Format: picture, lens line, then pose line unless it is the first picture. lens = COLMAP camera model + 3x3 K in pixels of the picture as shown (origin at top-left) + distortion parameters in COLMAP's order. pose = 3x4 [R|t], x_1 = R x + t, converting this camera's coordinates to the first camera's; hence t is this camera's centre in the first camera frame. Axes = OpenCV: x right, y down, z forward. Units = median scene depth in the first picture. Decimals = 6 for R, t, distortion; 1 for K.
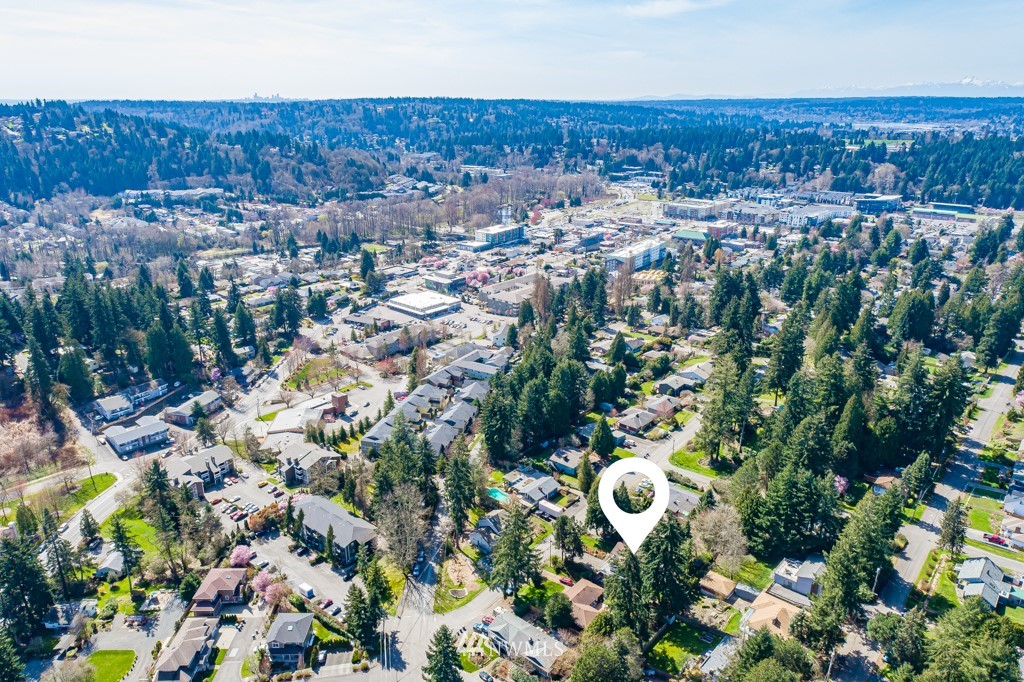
lens RADIAL K [[709.9, 0, 512.0], [0, 709.9, 341.0], [0, 0, 1]] dist [-0.000795, 0.010238]
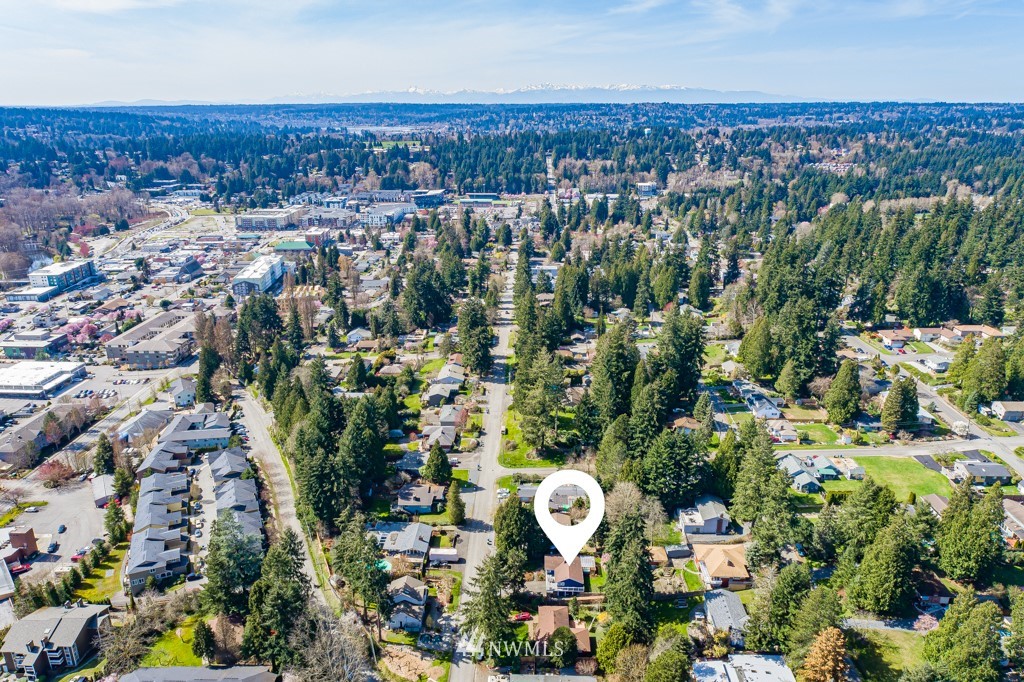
lens RADIAL K [[709.9, 0, 512.0], [0, 709.9, 341.0], [0, 0, 1]] dist [-0.000795, 0.010238]
pose [[0.766954, -0.204080, 0.608385, -0.108651], [0.208908, 0.975840, 0.063983, -0.019833], [-0.606744, 0.078024, 0.791058, 0.062148]]
